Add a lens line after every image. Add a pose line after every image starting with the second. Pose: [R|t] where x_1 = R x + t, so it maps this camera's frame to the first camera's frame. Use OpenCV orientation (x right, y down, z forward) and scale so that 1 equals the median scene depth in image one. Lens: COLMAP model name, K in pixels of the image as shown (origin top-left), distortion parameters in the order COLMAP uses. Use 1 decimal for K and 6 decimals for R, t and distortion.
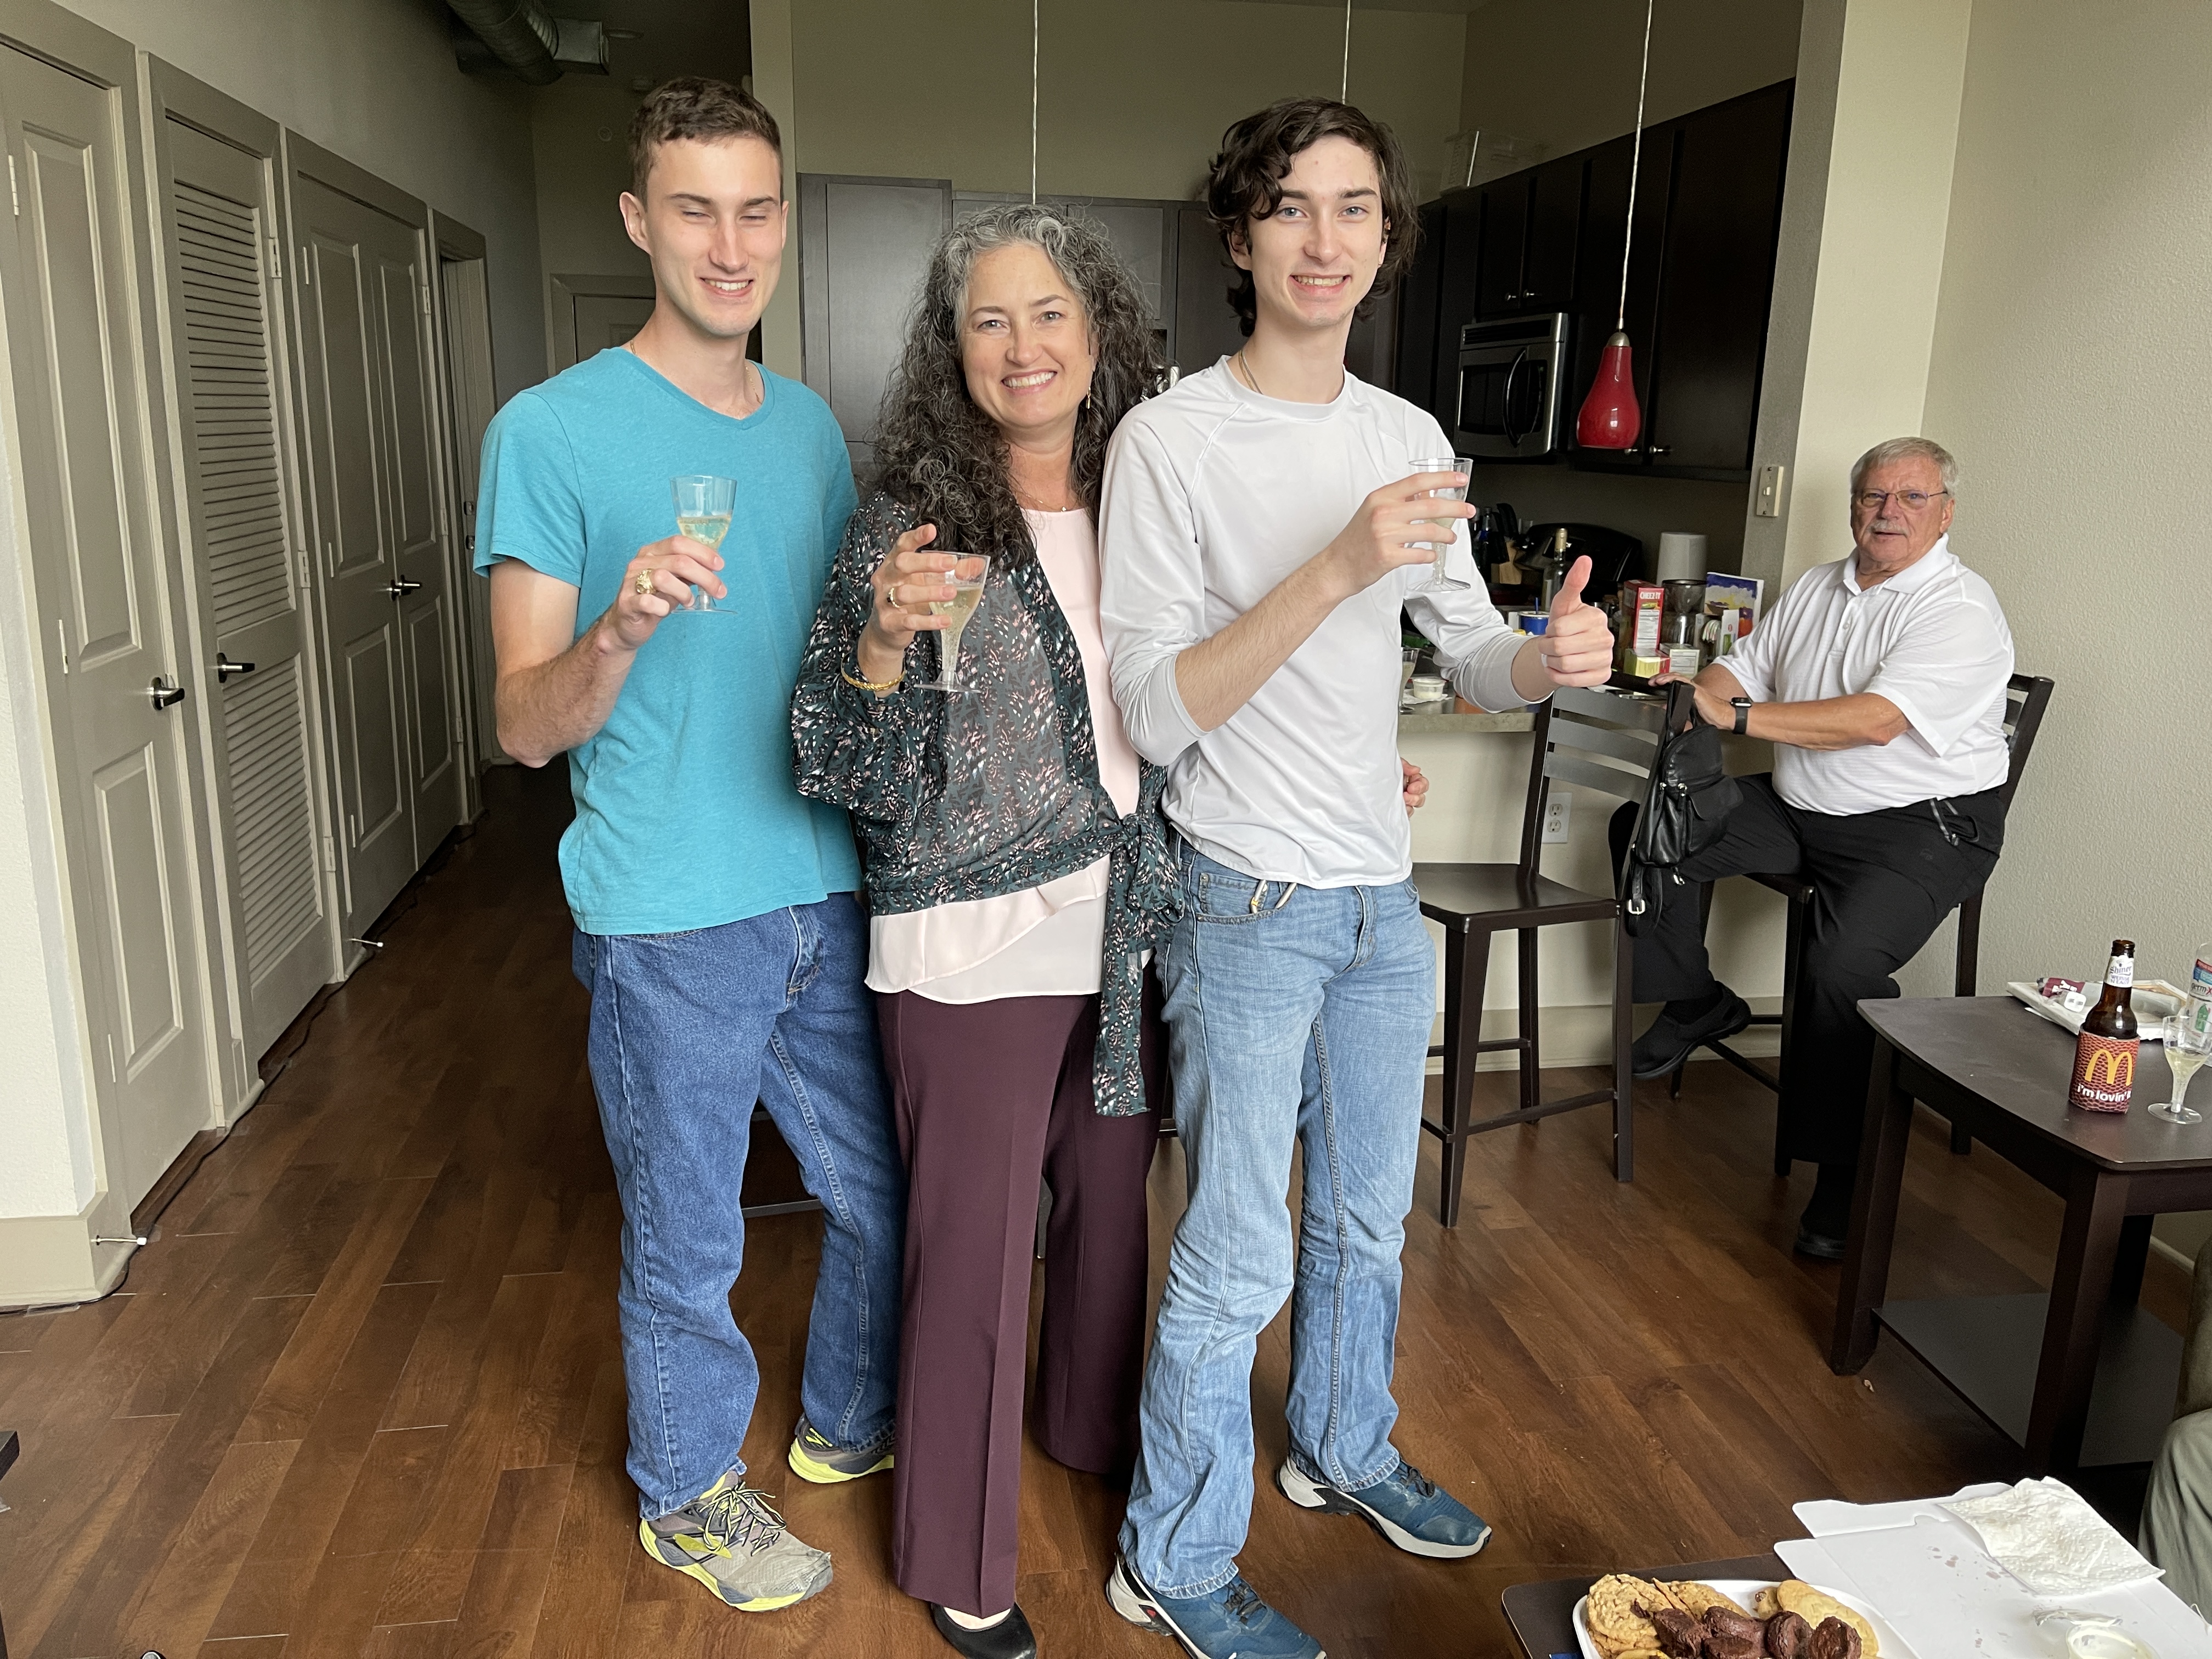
lens RADIAL K [[1711.1, 0, 1116.2], [0, 1711.1, 839.4], [0, 0, 1]] dist [0.048190, -0.081315]
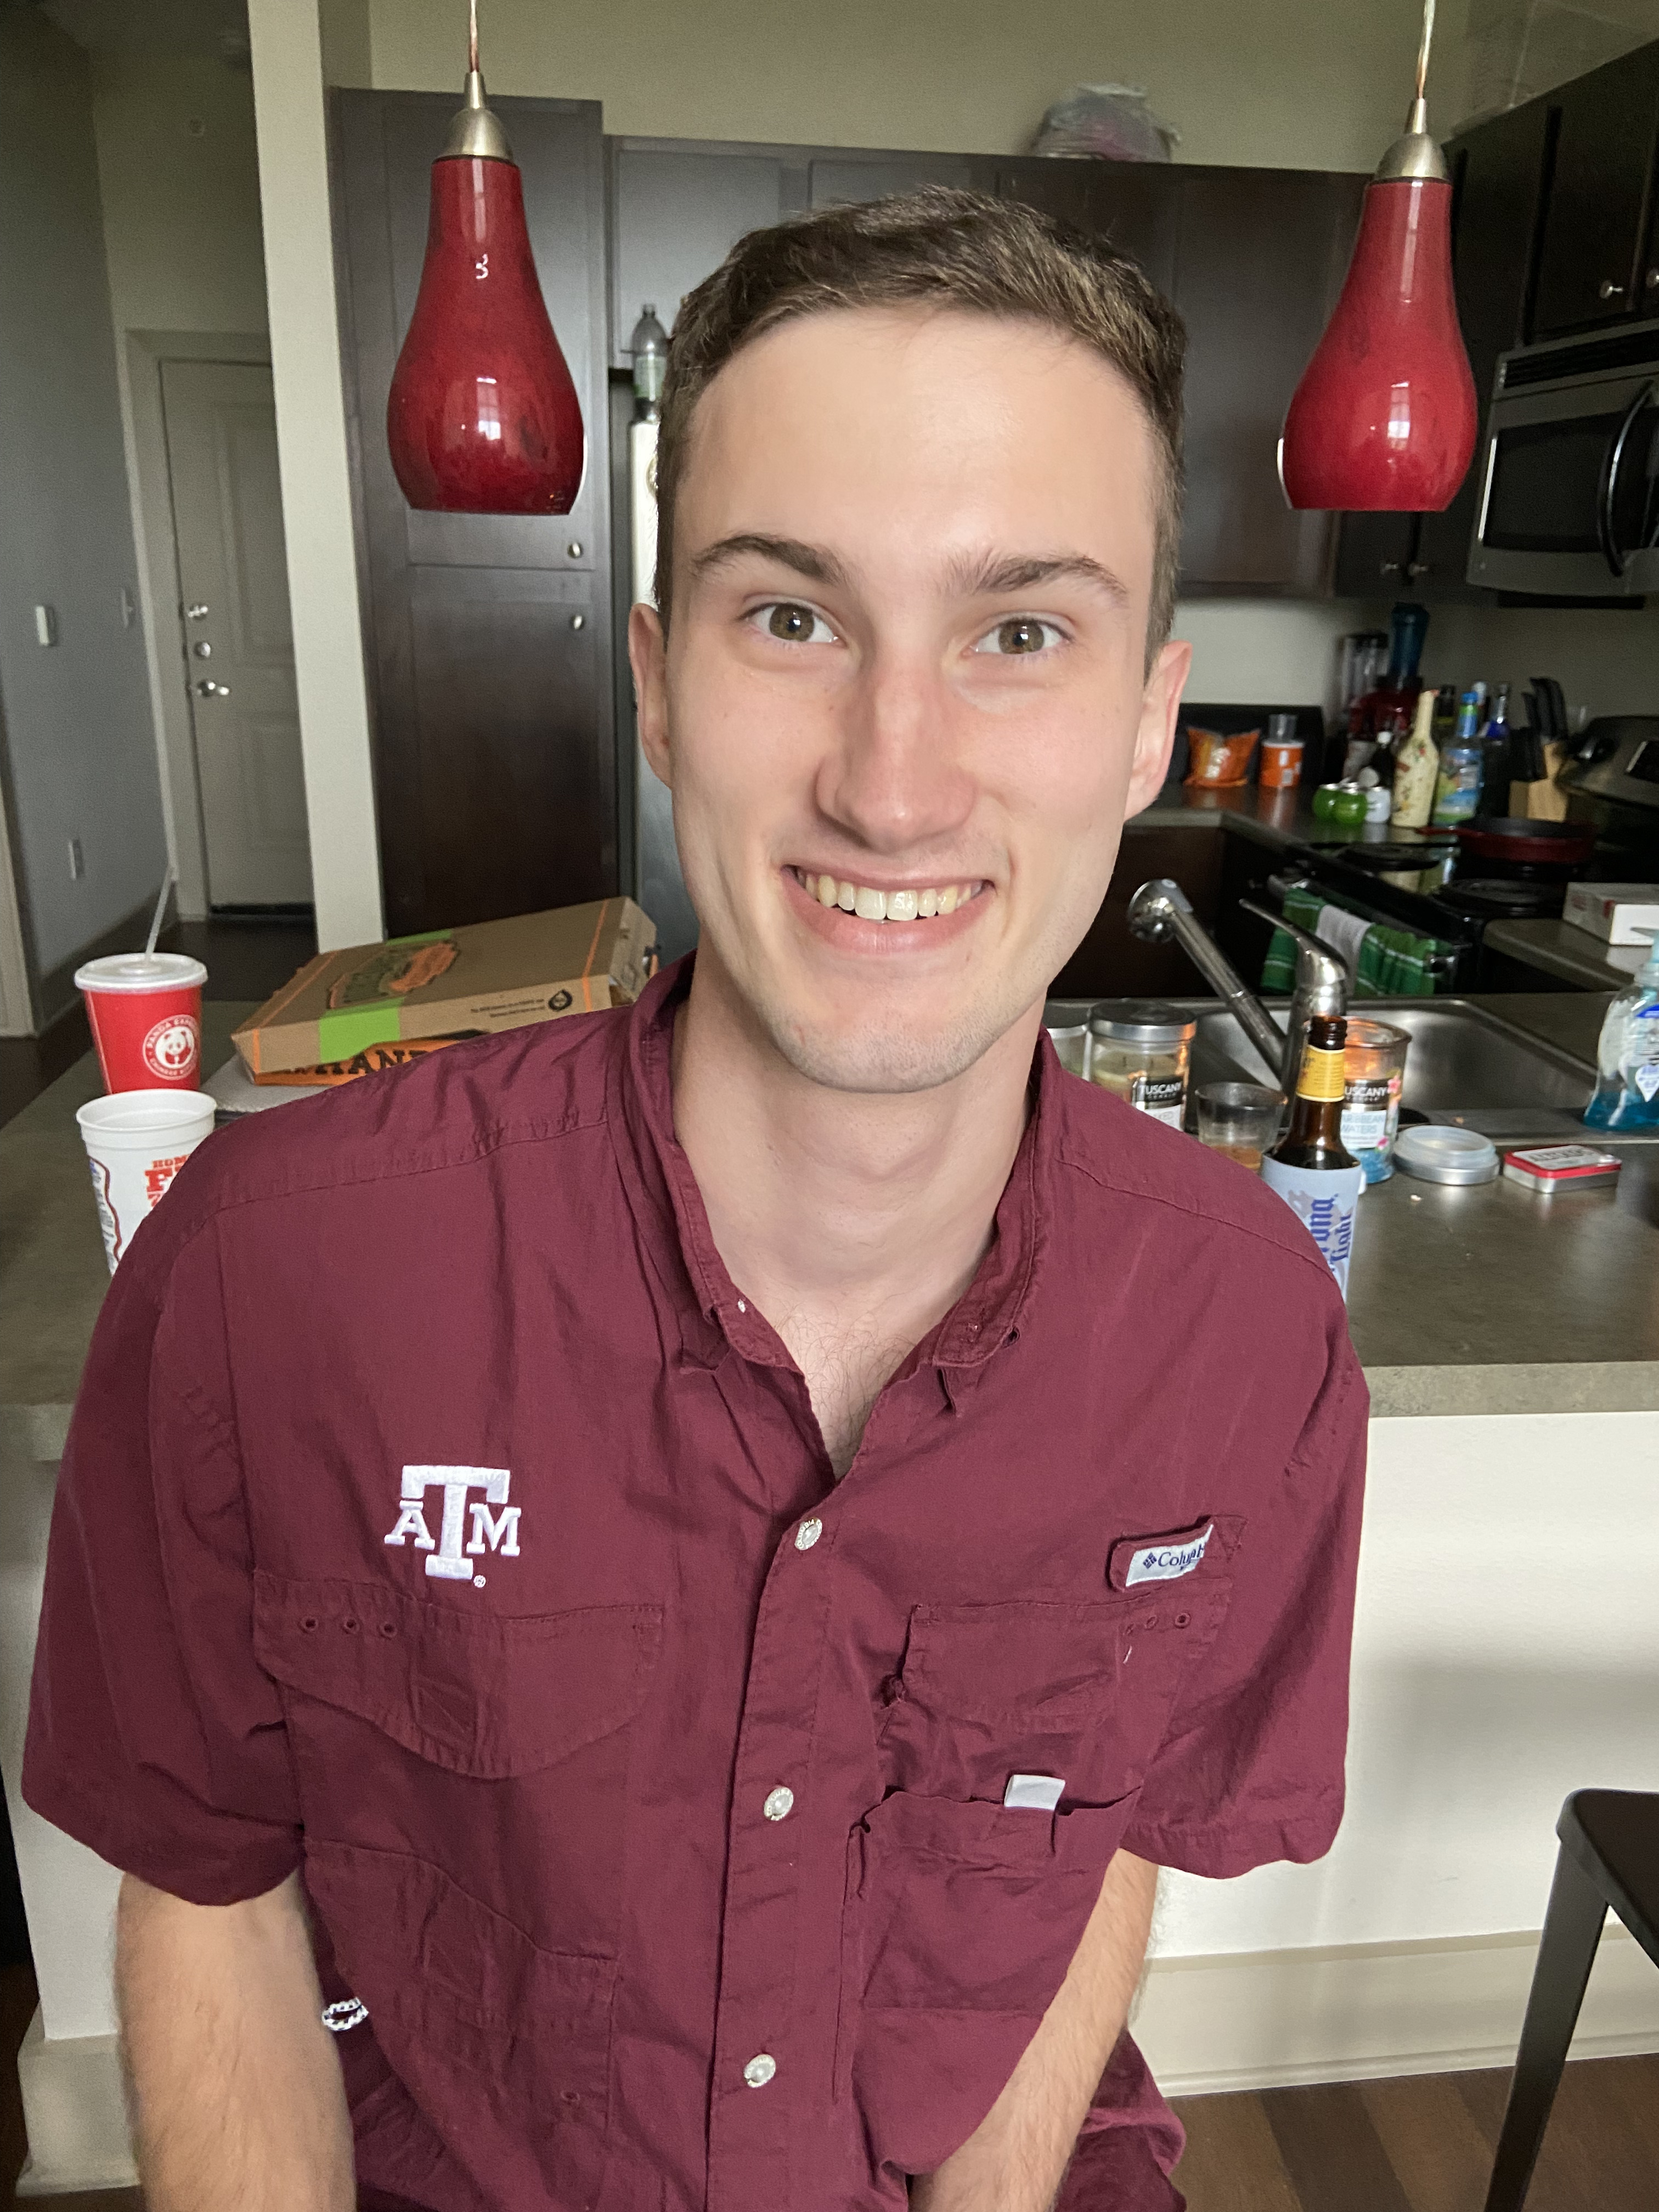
lens RADIAL K [[1707.2, 0, 821.2], [0, 1707.2, 1118.6], [0, 0, 1]] dist [0.073748, -0.067134]
pose [[0.997522, 0.027166, -0.064901, 0.042636], [-0.022515, 0.997197, 0.071358, -0.148525], [0.066658, -0.069720, 0.995337, 0.696915]]
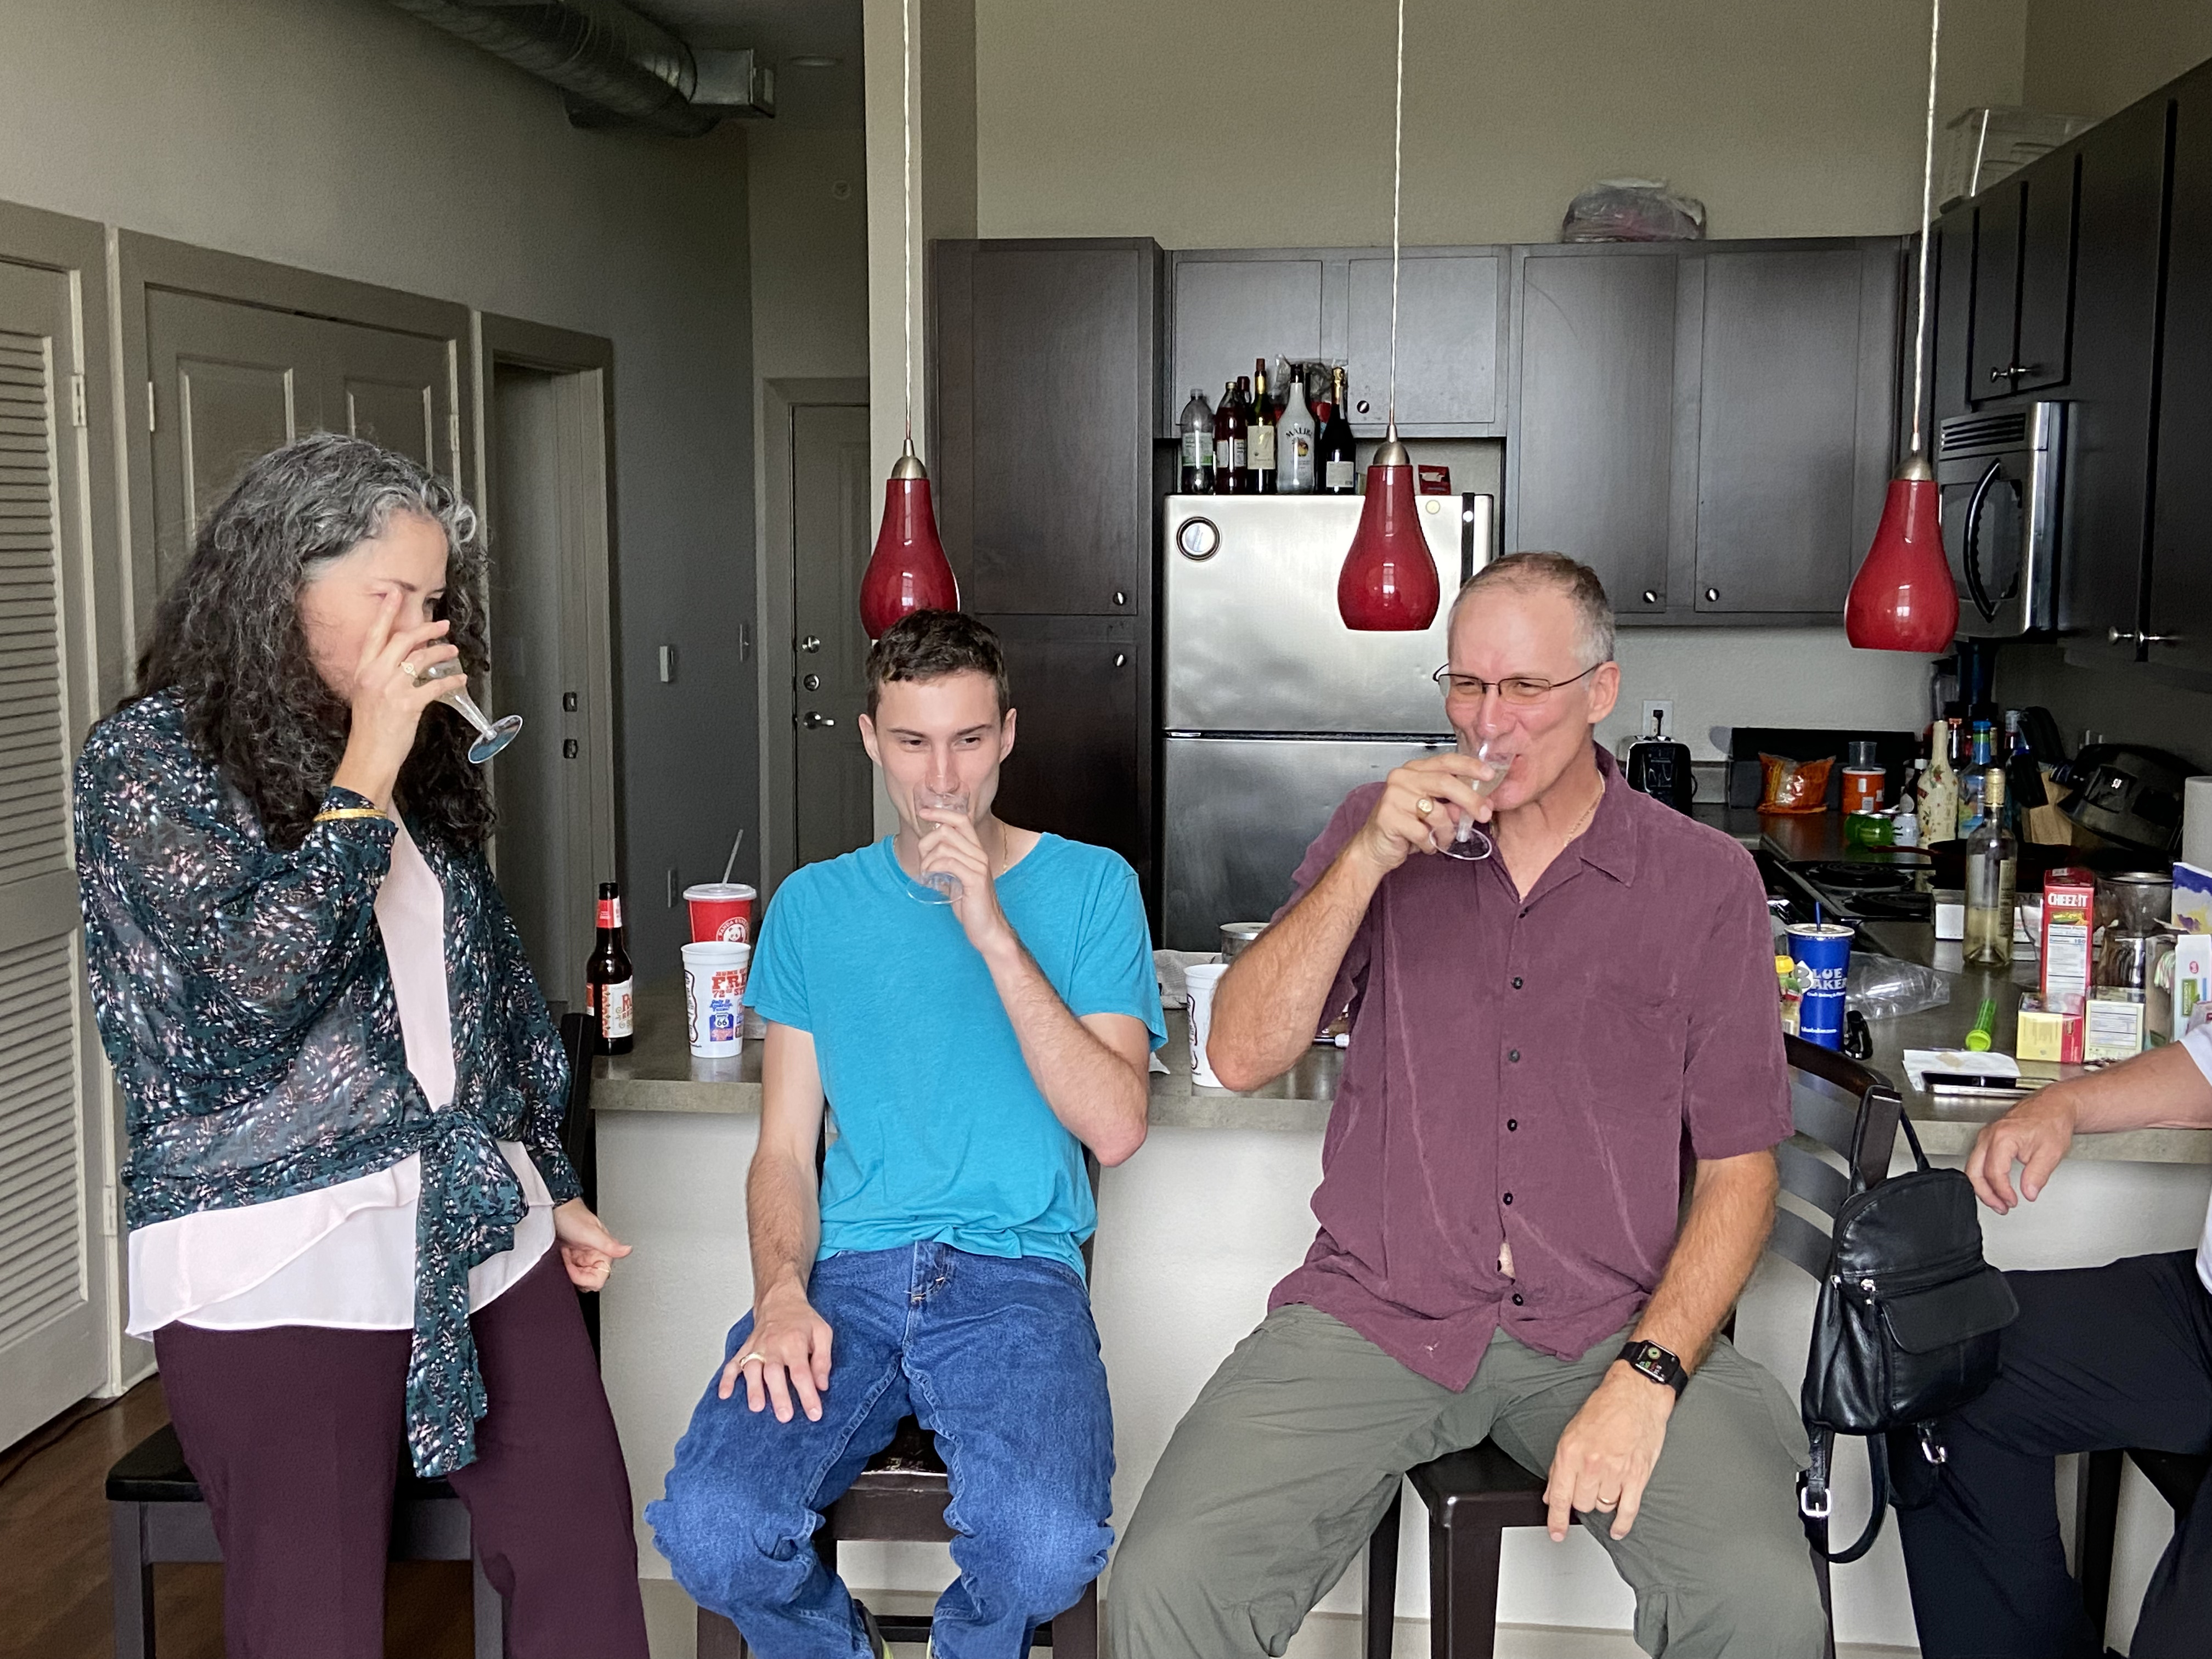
lens RADIAL K [[2508.6, 0, 1084.4], [0, 2508.6, 806.1], [0, 0, 1]] dist [0.058293, 0.000000]
pose [[0.953415, 0.014273, -0.301324, 0.313596], [-0.053753, 0.990932, -0.123141, -0.065910], [0.296834, 0.133601, 0.945537, 0.148377]]
